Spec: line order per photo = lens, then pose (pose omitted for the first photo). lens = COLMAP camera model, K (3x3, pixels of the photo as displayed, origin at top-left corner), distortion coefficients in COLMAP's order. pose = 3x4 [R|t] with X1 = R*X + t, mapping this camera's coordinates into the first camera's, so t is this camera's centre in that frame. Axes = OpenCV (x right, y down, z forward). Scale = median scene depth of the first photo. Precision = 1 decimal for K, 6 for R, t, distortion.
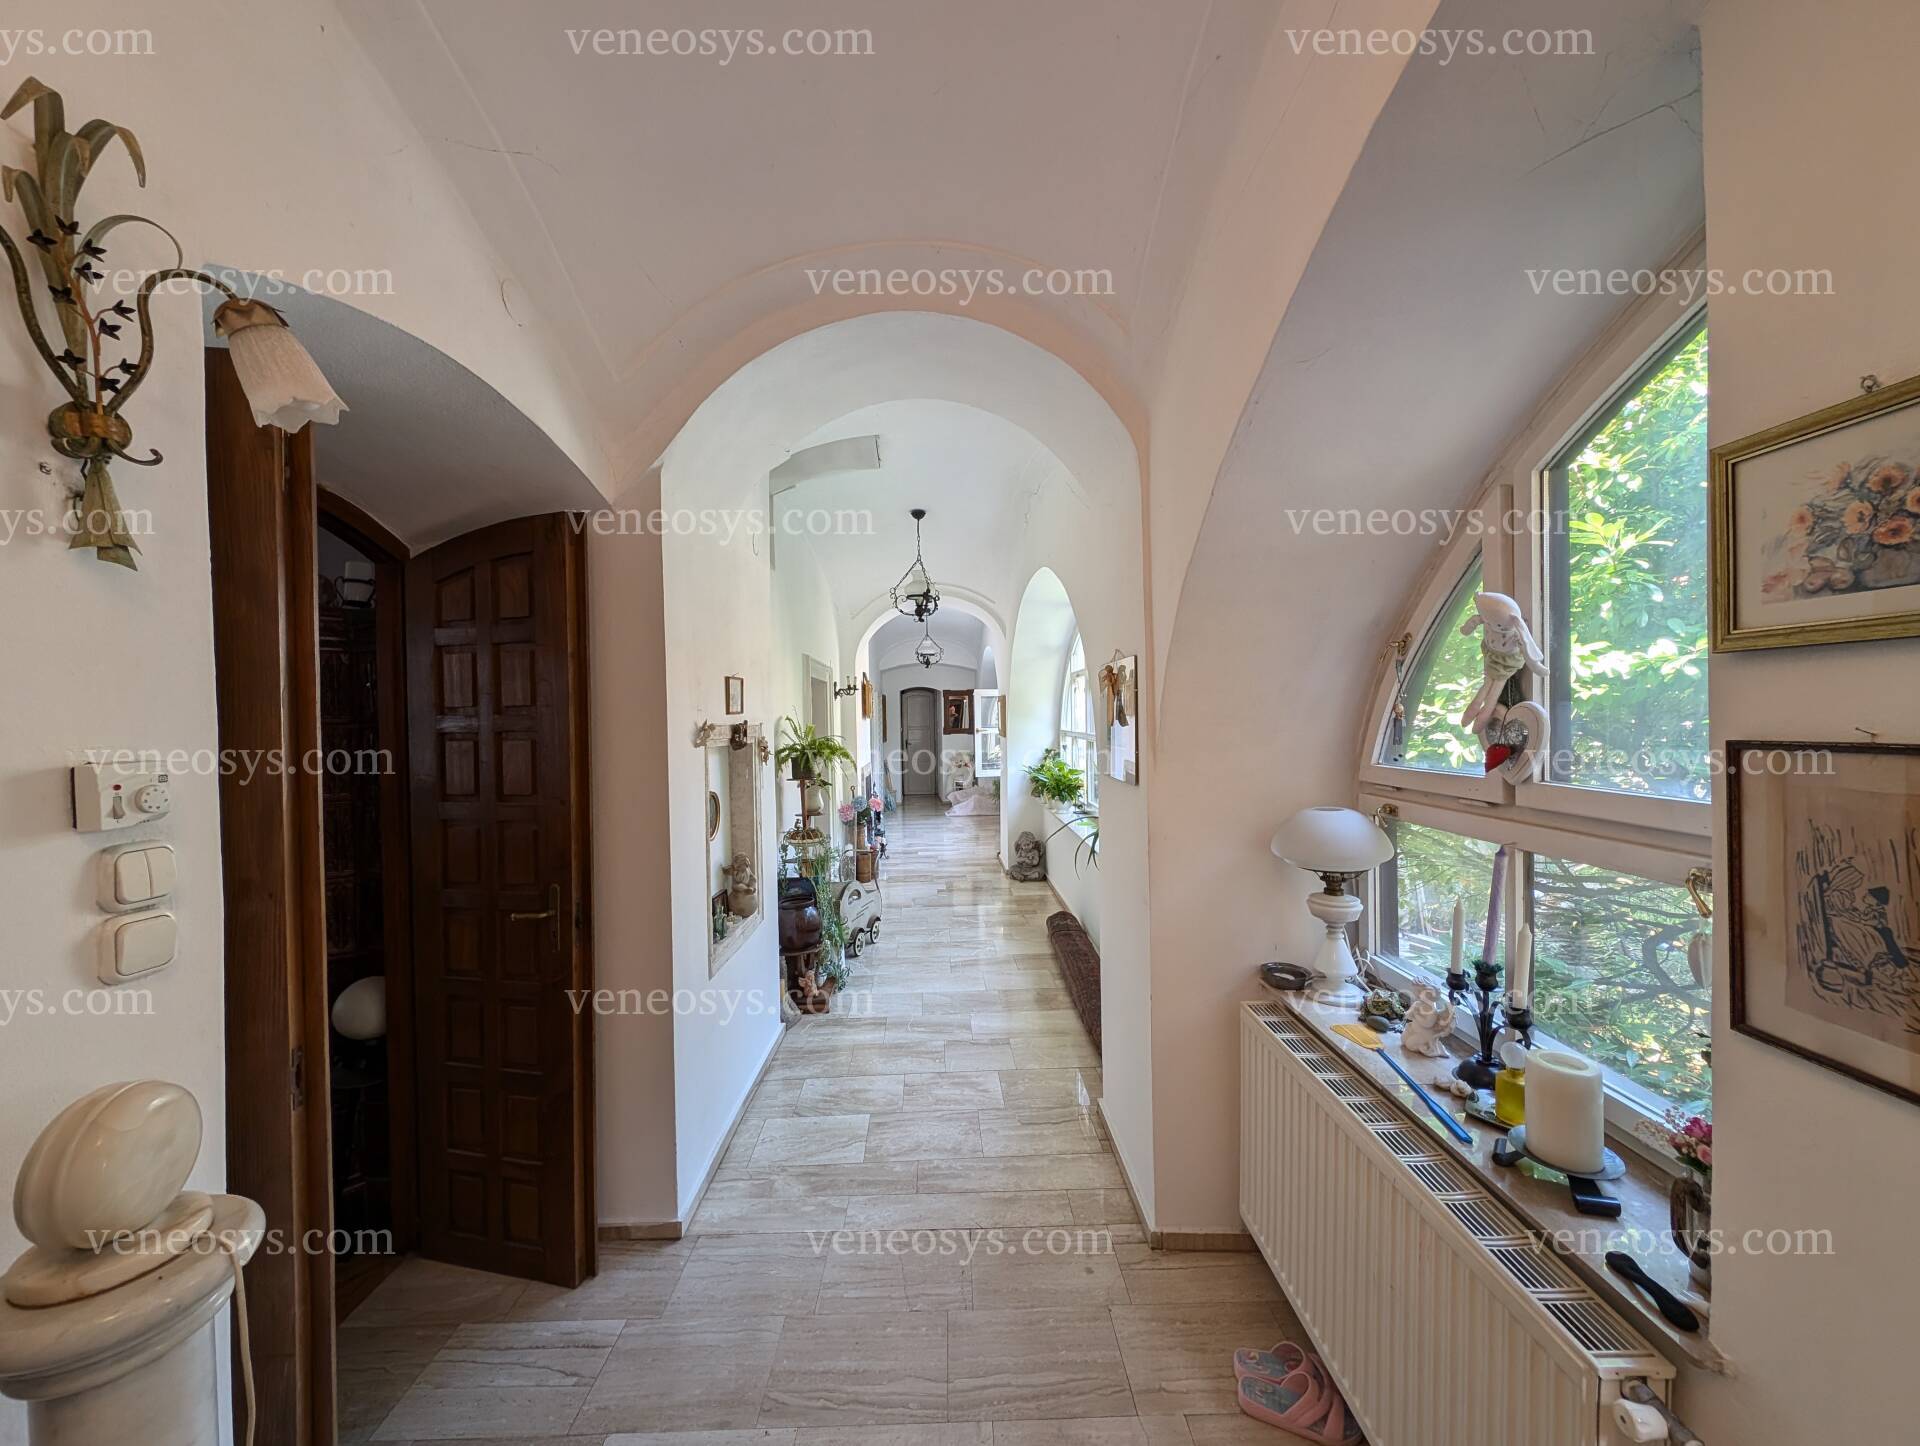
lens RADIAL K [[692.4, 0, 968.4], [0, 692.4, 719.0], [0, 0, 1]] dist [0.002314, 0.000100]
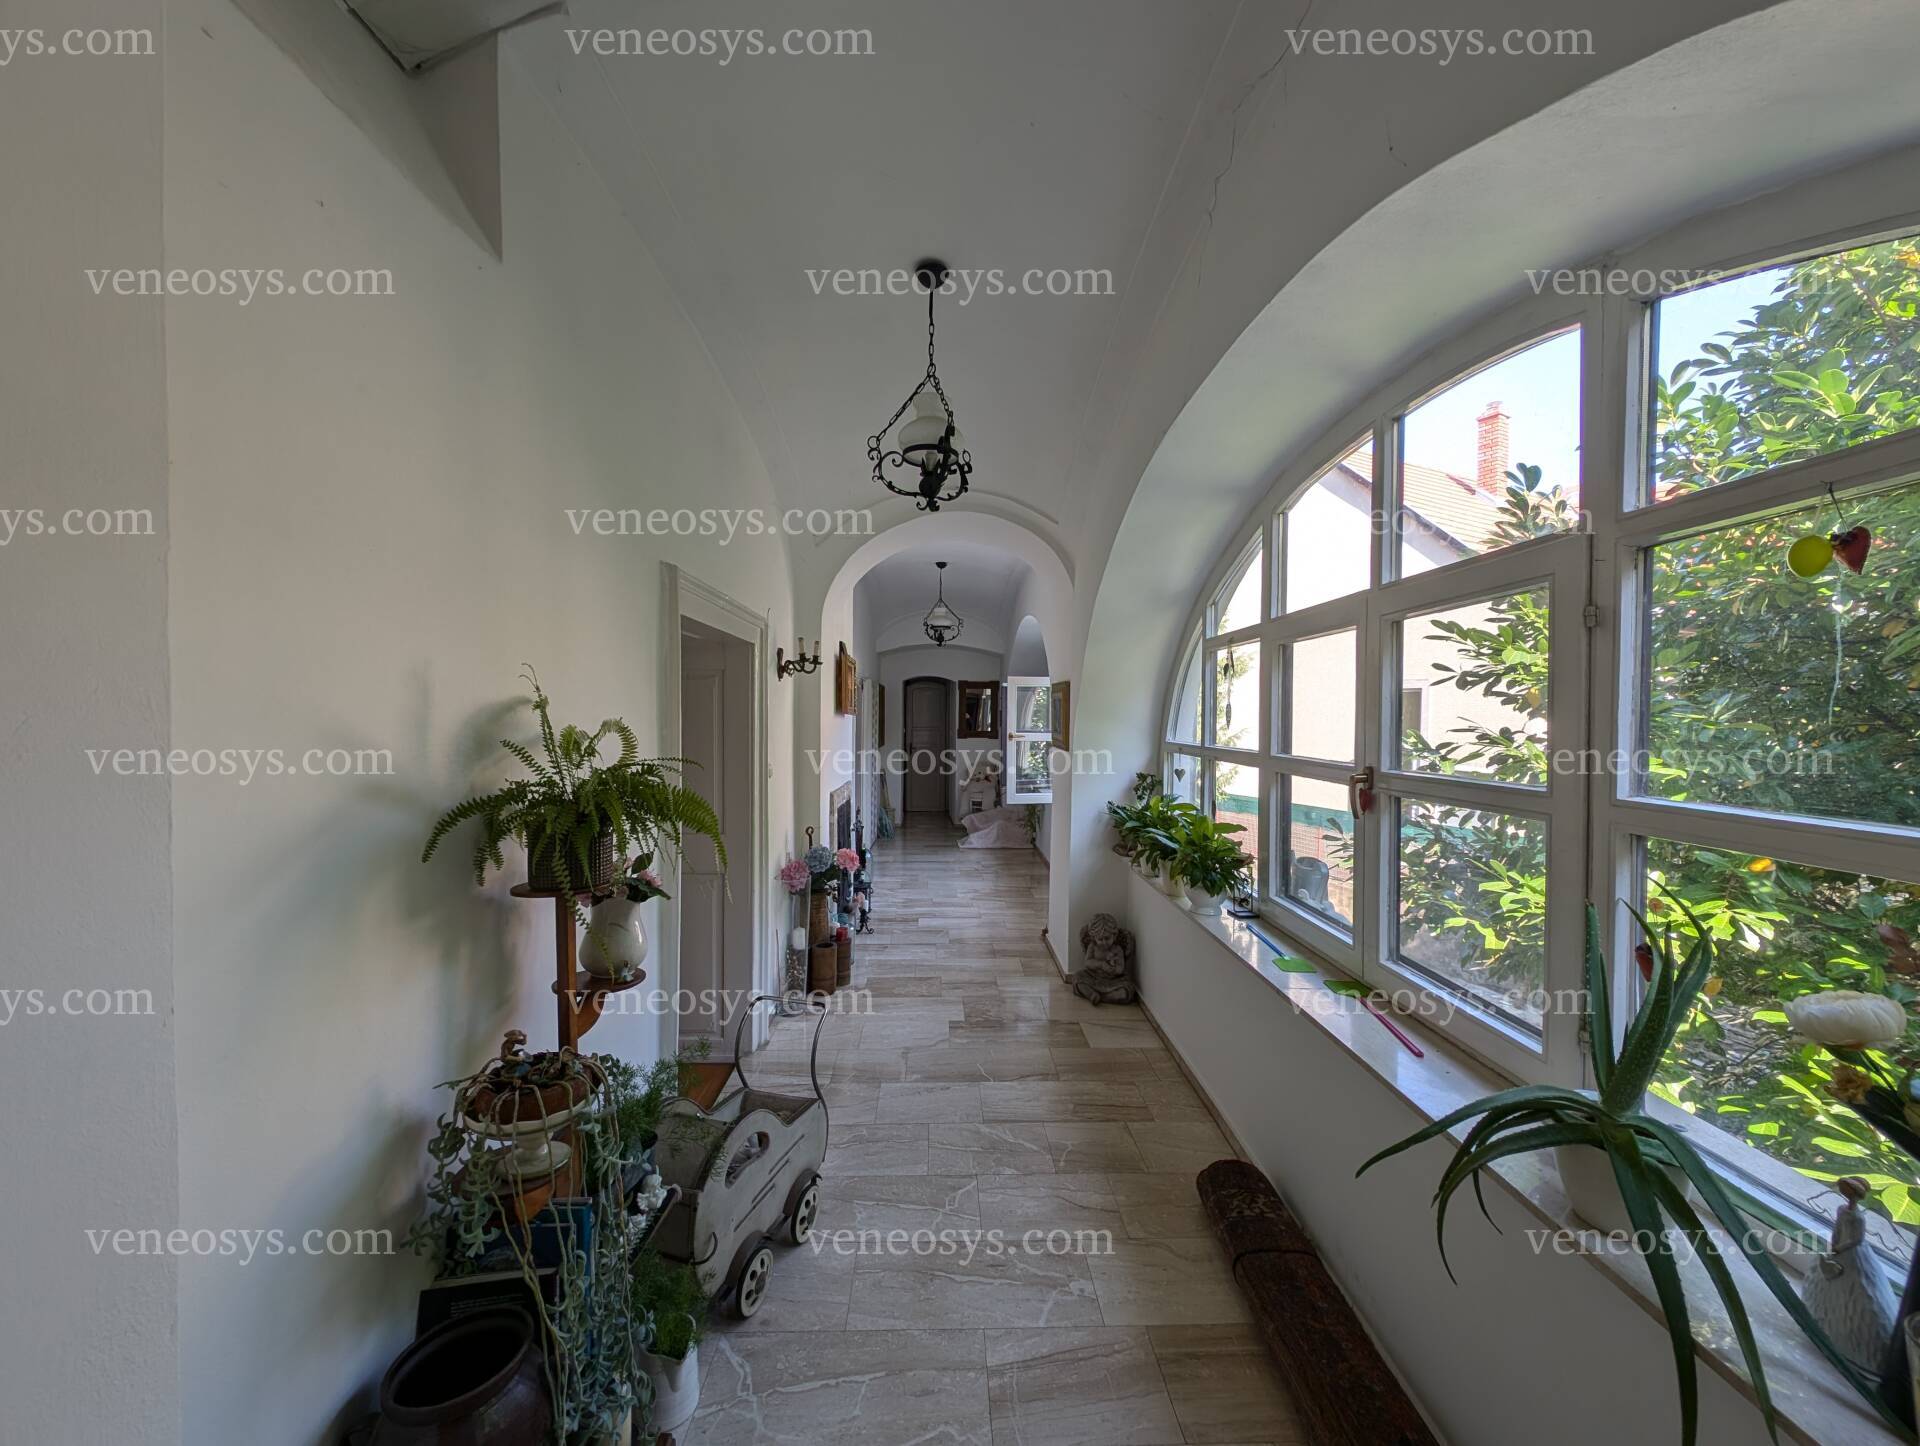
lens RADIAL K [[692.4, 0, 967.5], [0, 692.4, 725.5], [0, 0, 1]] dist [0.002314, 0.000100]
pose [[0.999544, 0.026588, -0.014343, -0.026026], [-0.026422, 0.999583, 0.011651, -0.000515], [0.014647, -0.011267, 0.999829, 0.408370]]
